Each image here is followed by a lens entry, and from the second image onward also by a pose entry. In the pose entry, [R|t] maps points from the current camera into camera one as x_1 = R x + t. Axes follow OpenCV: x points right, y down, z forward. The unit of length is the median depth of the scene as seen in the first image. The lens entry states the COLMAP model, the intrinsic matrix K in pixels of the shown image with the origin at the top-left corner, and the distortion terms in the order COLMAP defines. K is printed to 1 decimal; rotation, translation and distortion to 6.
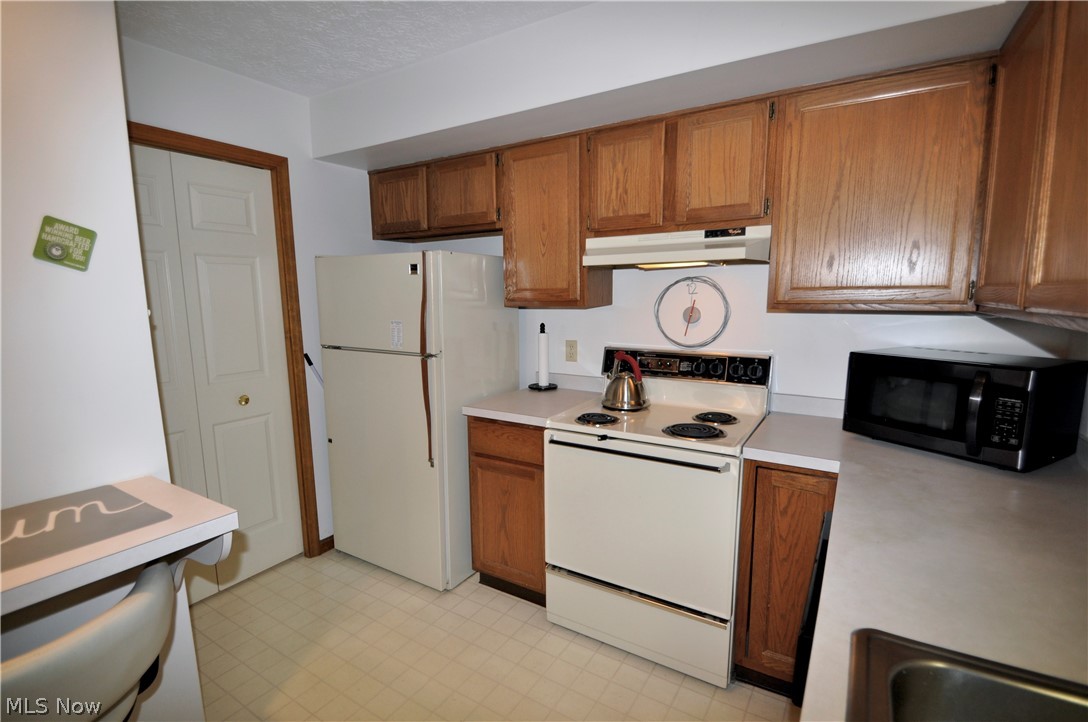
lens RADIAL K [[508.9, 0, 542.7], [0, 508.9, 372.4], [0, 0, 1]] dist [-0.015406, -0.000646]
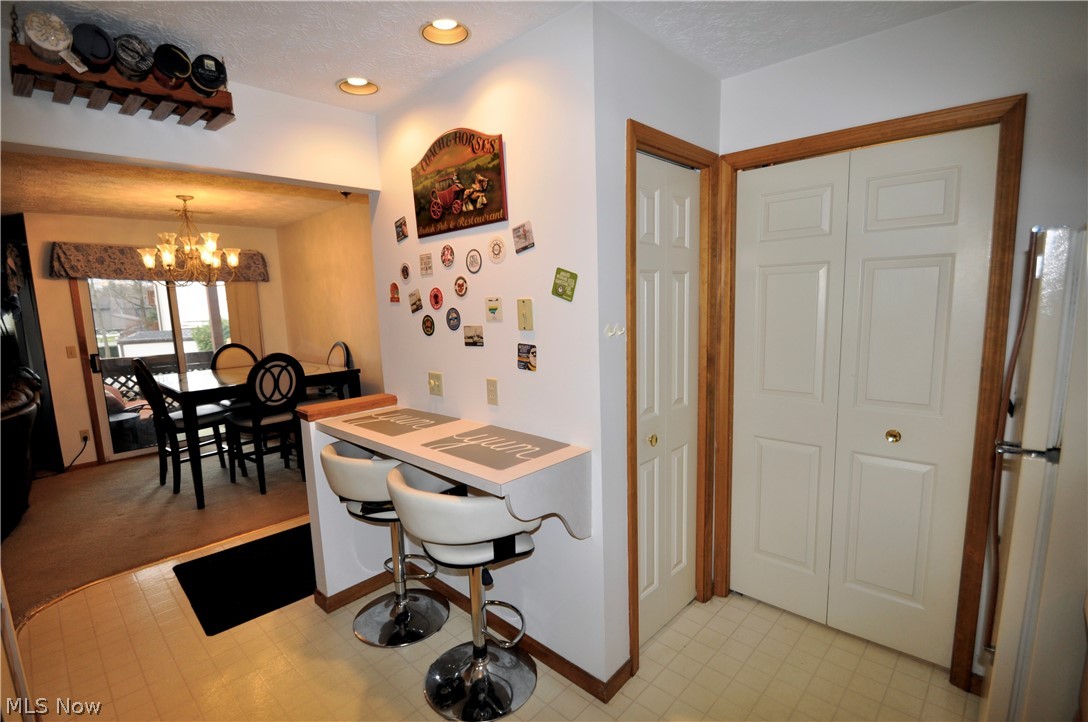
lens RADIAL K [[508.9, 0, 542.7], [0, 508.9, 372.4], [0, 0, 1]] dist [-0.015406, -0.000646]
pose [[-0.189895, 0.151988, -0.969969, 0.338102], [-0.118543, 0.977168, 0.176324, -0.143028], [0.974622, 0.148466, -0.167542, 0.679903]]
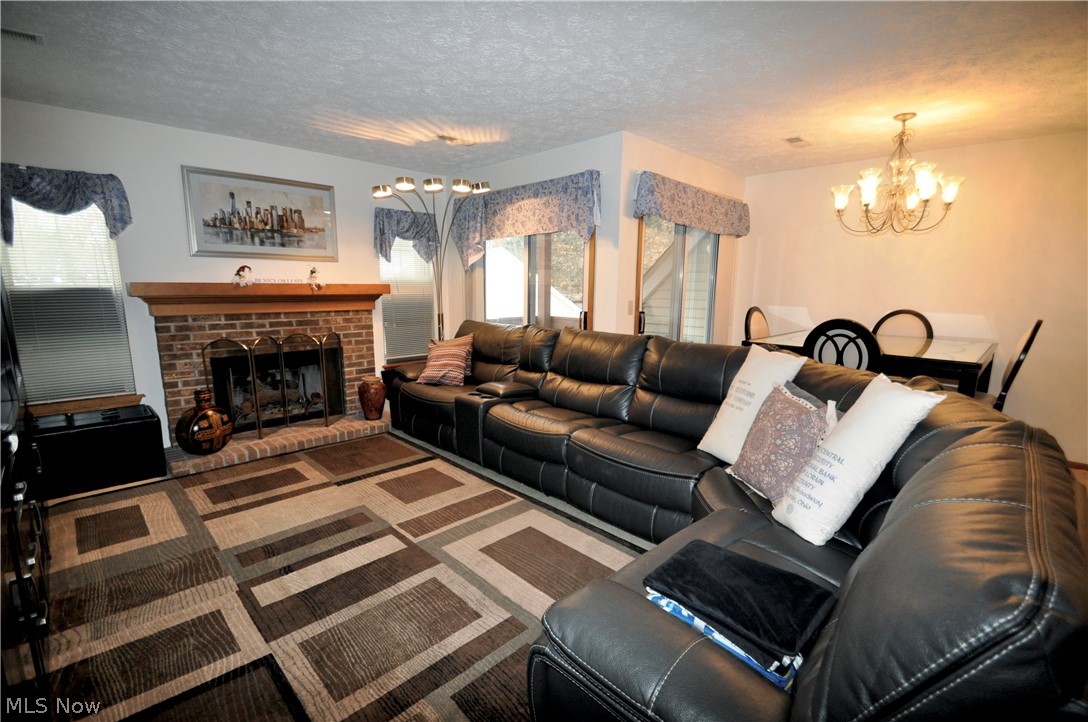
lens RADIAL K [[485.8, 0, 543.3], [0, 485.8, 372.4], [0, 0, 1]] dist [0.002036, -0.011510]
pose [[-0.207110, 0.183847, -0.960888, 0.413207], [-0.155071, 0.963598, 0.217789, 0.299265], [0.965949, 0.194112, -0.171062, -1.709271]]
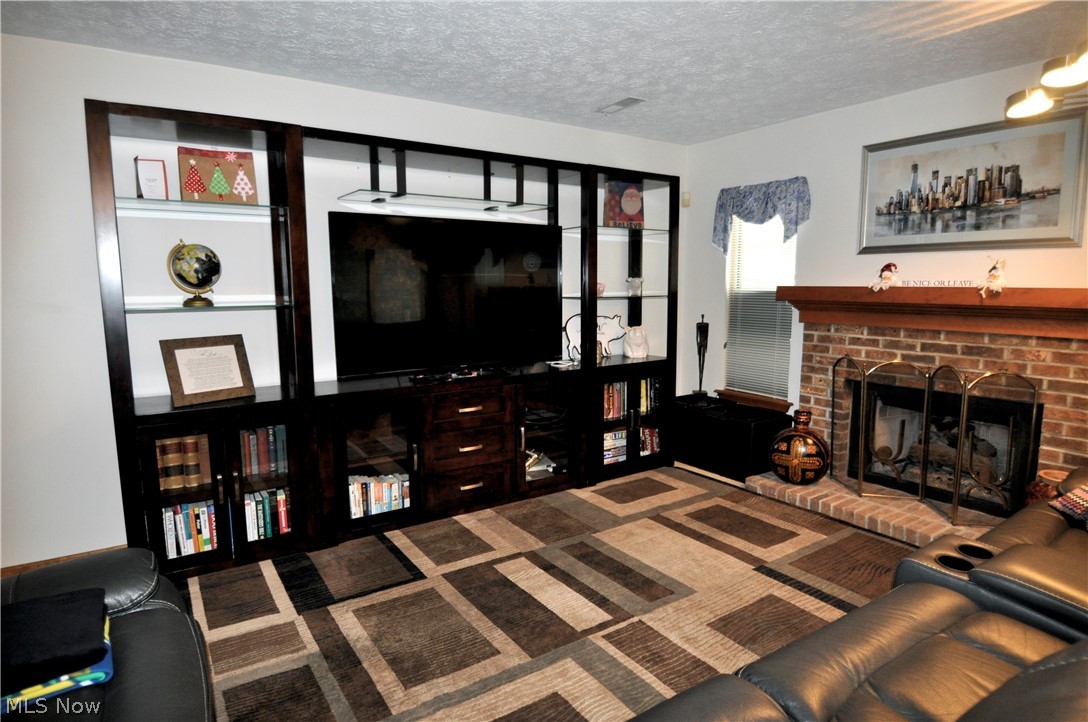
lens RADIAL K [[603.3, 0, 543.5], [0, 603.3, 371.0], [0, 0, 1]] dist [0.000300, -0.023150]
pose [[-0.920717, -0.042064, 0.387956, -0.890021], [0.071783, 0.958952, 0.274333, 0.248147], [-0.383571, 0.280432, -0.879904, -1.292401]]
